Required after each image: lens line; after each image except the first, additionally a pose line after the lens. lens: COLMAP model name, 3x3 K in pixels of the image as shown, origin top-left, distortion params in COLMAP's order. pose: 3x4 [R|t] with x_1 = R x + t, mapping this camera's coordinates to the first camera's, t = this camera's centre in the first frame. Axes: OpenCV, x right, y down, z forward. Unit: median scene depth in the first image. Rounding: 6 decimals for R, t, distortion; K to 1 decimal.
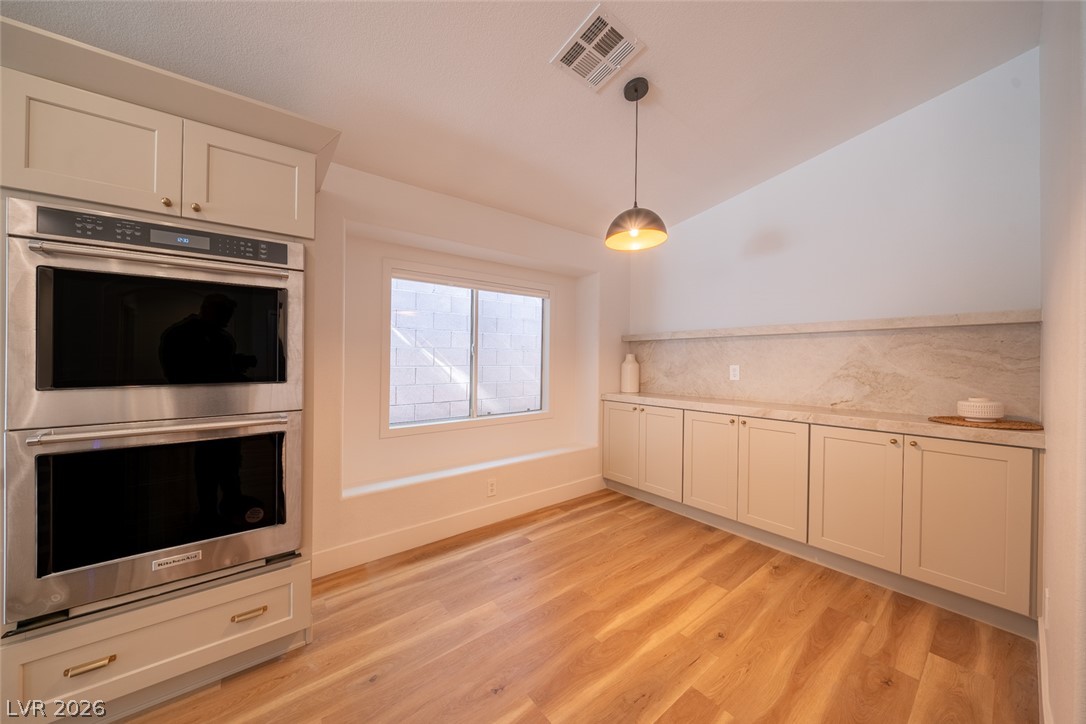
lens RADIAL K [[373.6, 0, 544.9], [0, 373.6, 359.4], [0, 0, 1]] dist [0.000231, -0.000064]
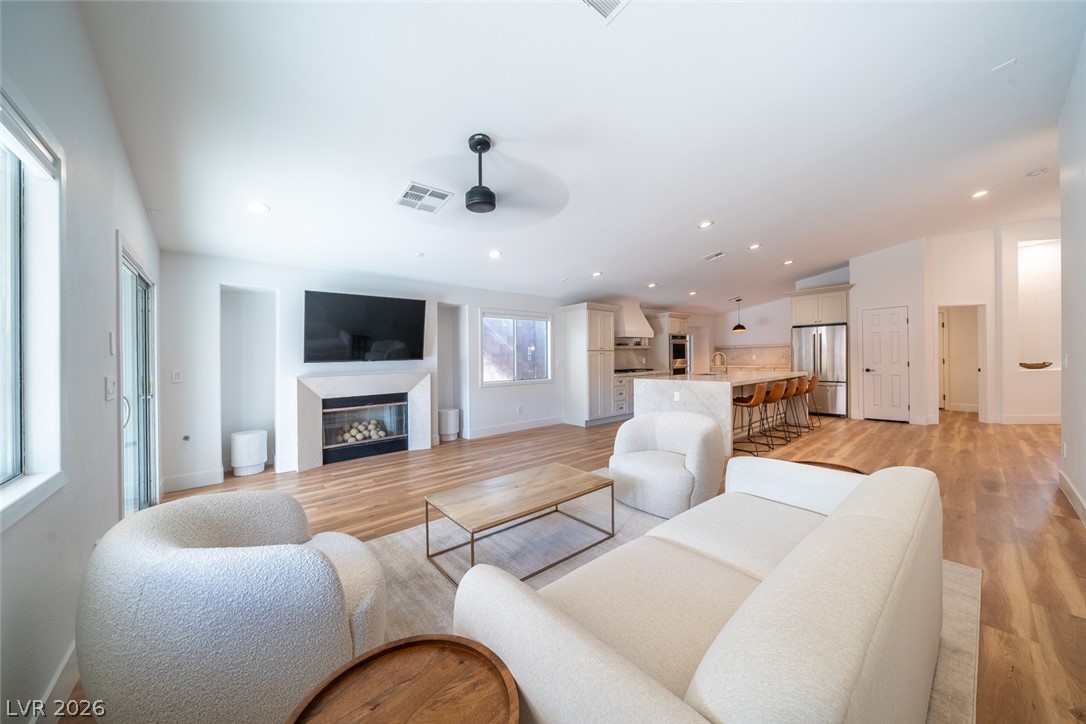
lens RADIAL K [[377.3, 0, 535.5], [0, 377.3, 363.2], [0, 0, 1]] dist [-0.006939, -0.000068]
pose [[0.999303, -0.023951, 0.028643, -2.022476], [0.023497, 0.999594, 0.016092, -0.019267], [-0.029017, -0.015408, 0.999460, -3.039116]]
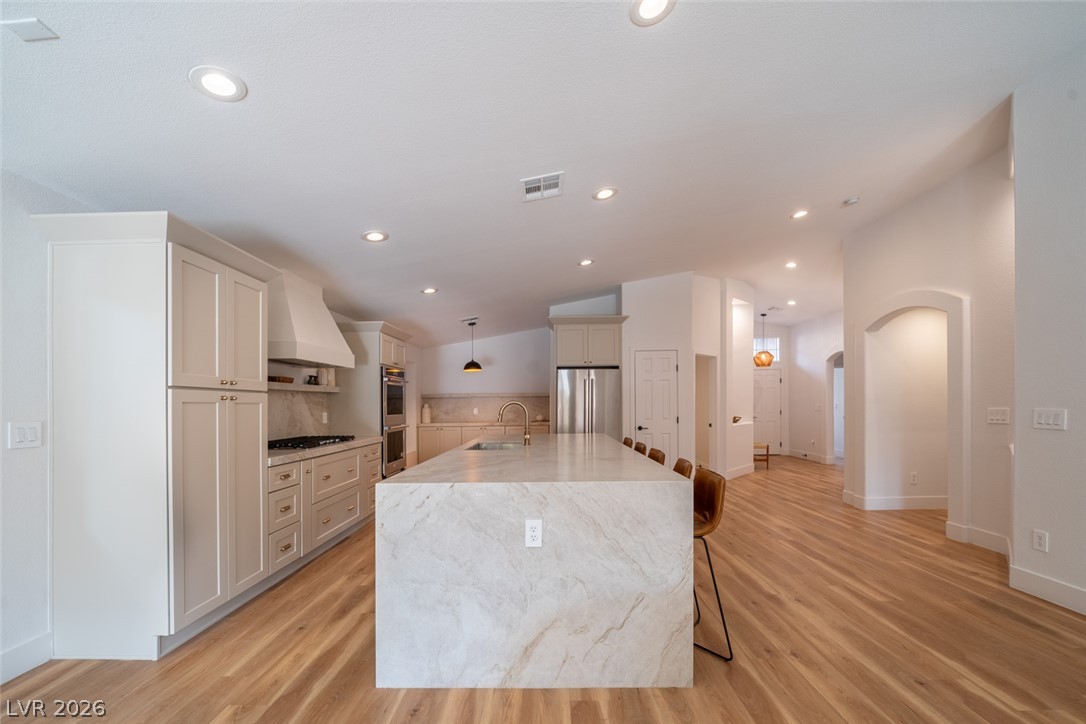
lens RADIAL K [[428.6, 0, 544.1], [0, 428.6, 405.9], [0, 0, 1]] dist [-0.001891, -0.000280]
pose [[0.628389, -0.011476, 0.777815, -1.757902], [0.011402, 0.999920, 0.005541, -0.013863], [-0.777816, 0.005386, 0.628469, -1.418782]]
